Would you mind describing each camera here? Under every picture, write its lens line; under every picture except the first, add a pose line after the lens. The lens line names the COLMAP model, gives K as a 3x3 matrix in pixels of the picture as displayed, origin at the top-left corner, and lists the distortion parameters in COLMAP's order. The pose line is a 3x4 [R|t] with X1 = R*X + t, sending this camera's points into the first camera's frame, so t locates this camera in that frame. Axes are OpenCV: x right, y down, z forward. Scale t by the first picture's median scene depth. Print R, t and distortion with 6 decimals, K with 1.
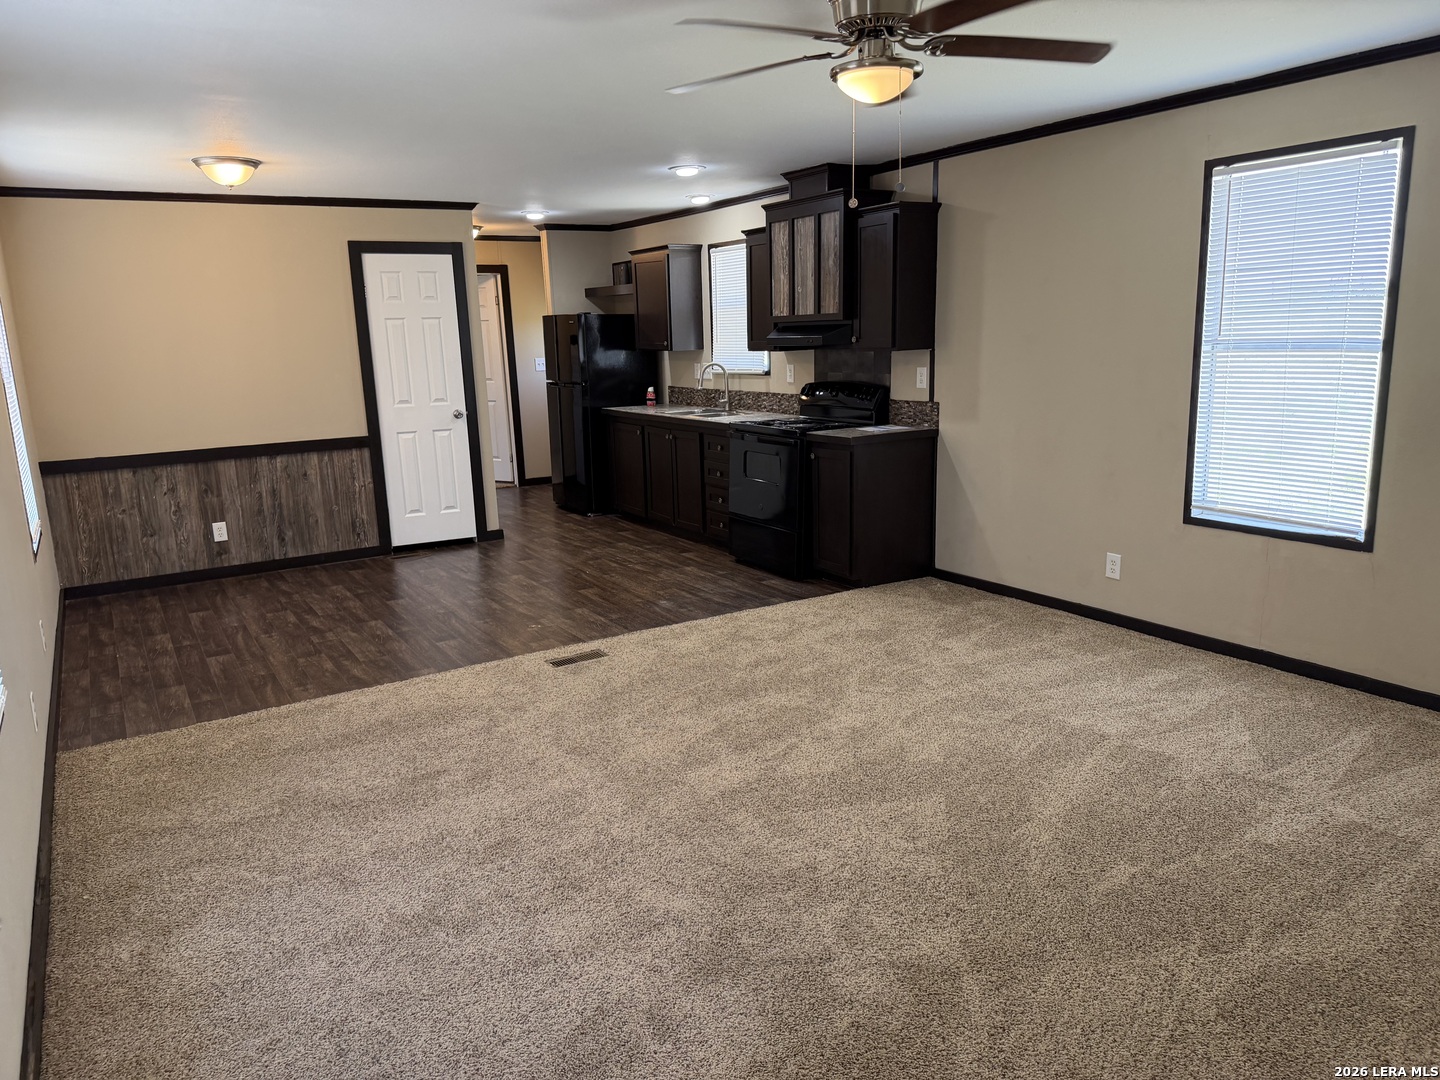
lens RADIAL K [[1017.7, 0, 724.6], [0, 1017.7, 536.6], [0, 0, 1]] dist [0.046817, -0.049986]
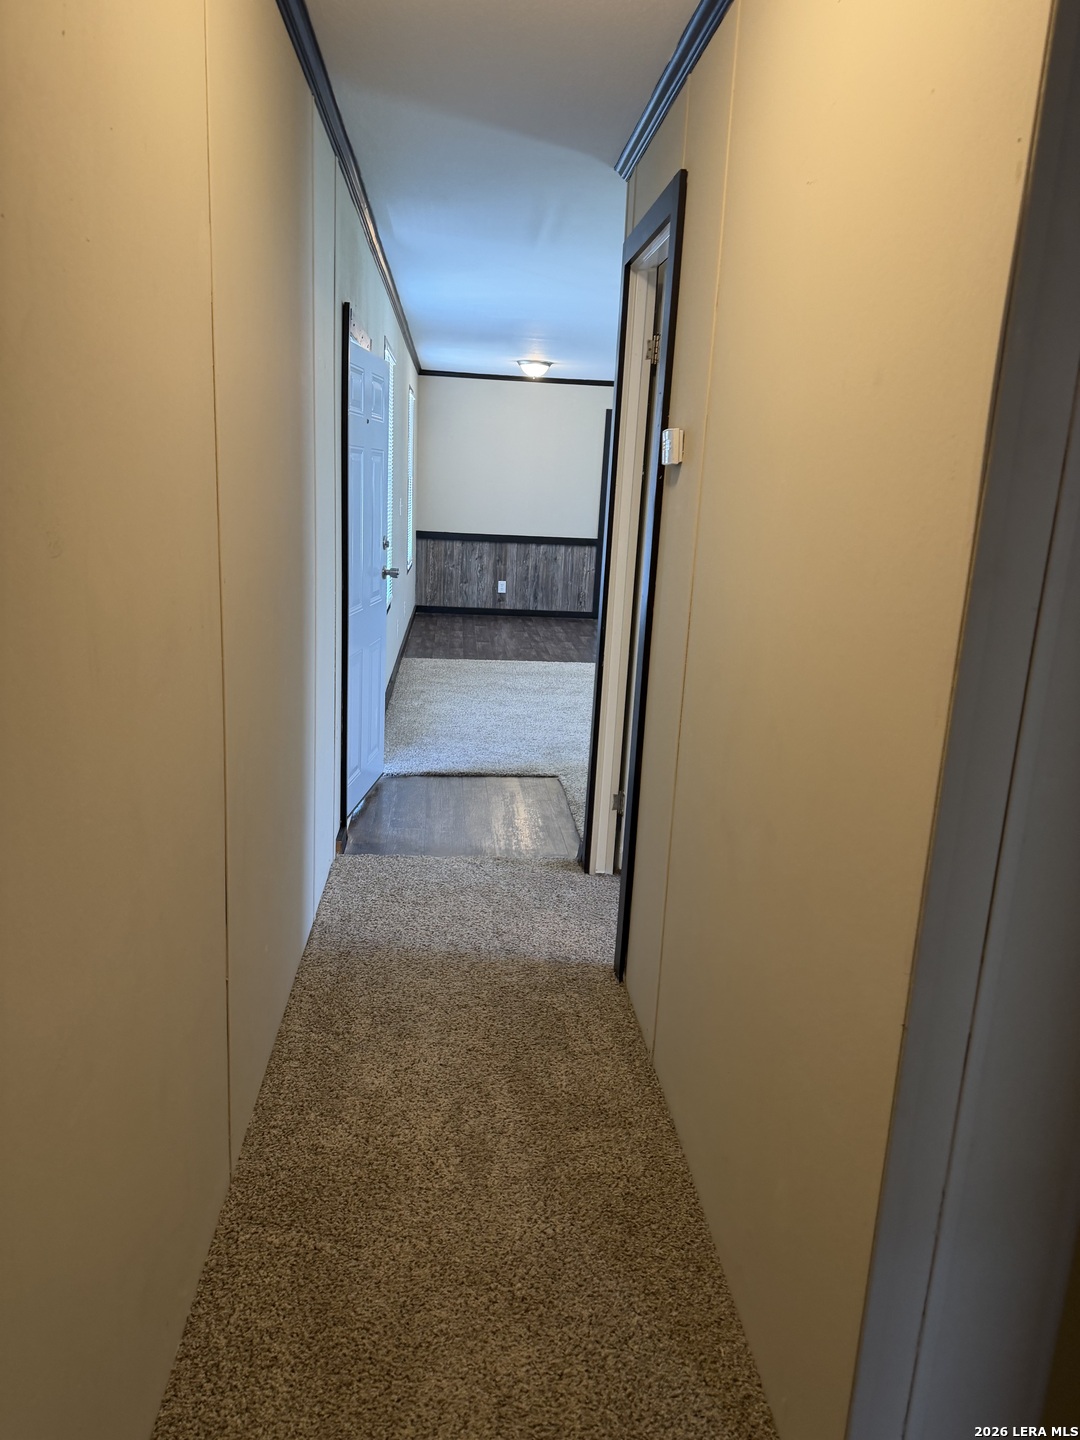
lens RADIAL K [[1017.7, 0, 546.7], [0, 1017.7, 727.3], [0, 0, 1]] dist [0.046817, -0.049986]
pose [[0.888996, 0.180629, -0.420784, 0.282507], [-0.169445, 0.983448, 0.064174, 0.096029], [0.425411, 0.014249, 0.904888, -0.413946]]
